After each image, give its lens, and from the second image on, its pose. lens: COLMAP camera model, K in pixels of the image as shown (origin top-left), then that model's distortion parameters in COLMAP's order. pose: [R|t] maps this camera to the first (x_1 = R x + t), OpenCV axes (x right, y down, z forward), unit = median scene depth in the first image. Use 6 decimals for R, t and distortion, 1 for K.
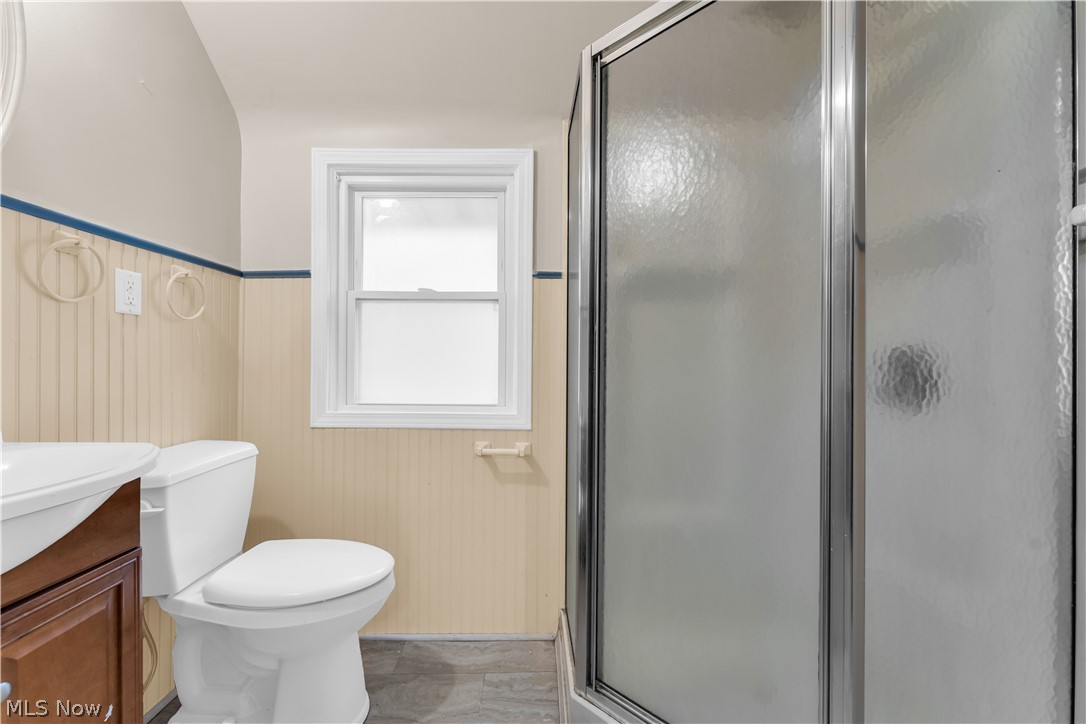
lens RADIAL K [[441.6, 0, 542.4], [0, 441.6, 365.2], [0, 0, 1]] dist [-0.000780, -0.000322]
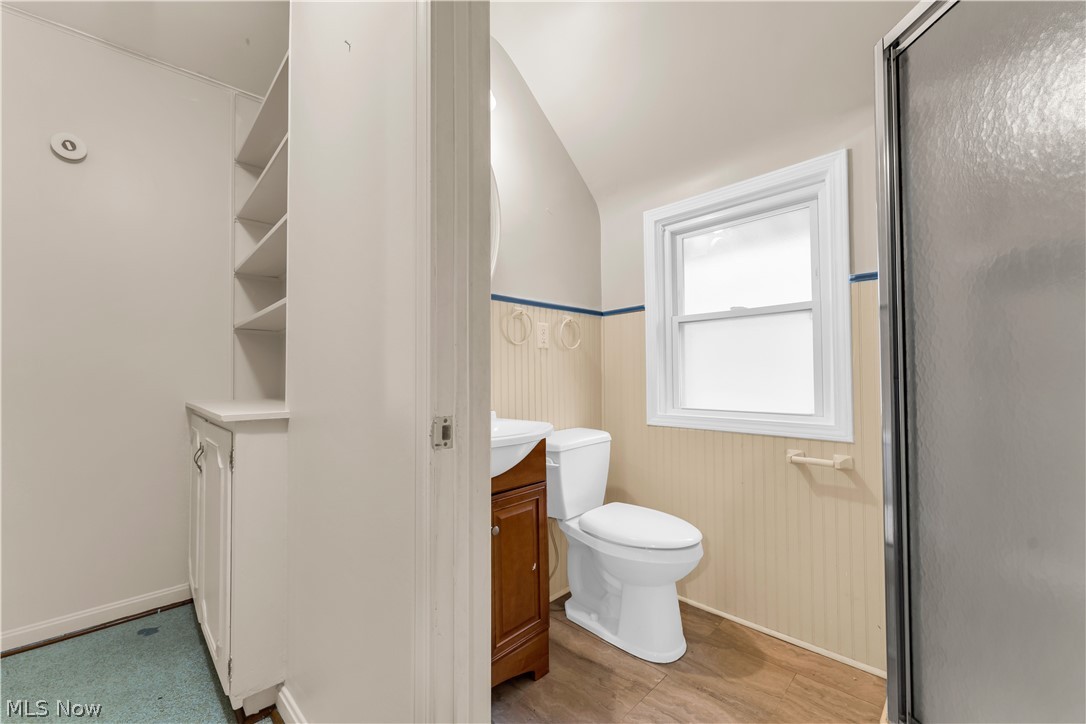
lens RADIAL K [[432.5, 0, 536.9], [0, 432.5, 366.6], [0, 0, 1]] dist [0.000397, 0.000076]
pose [[0.700247, -0.029477, -0.713292, 0.188654], [0.014317, 0.999526, -0.027251, -0.000570], [0.713757, 0.008870, 0.700338, -0.148826]]
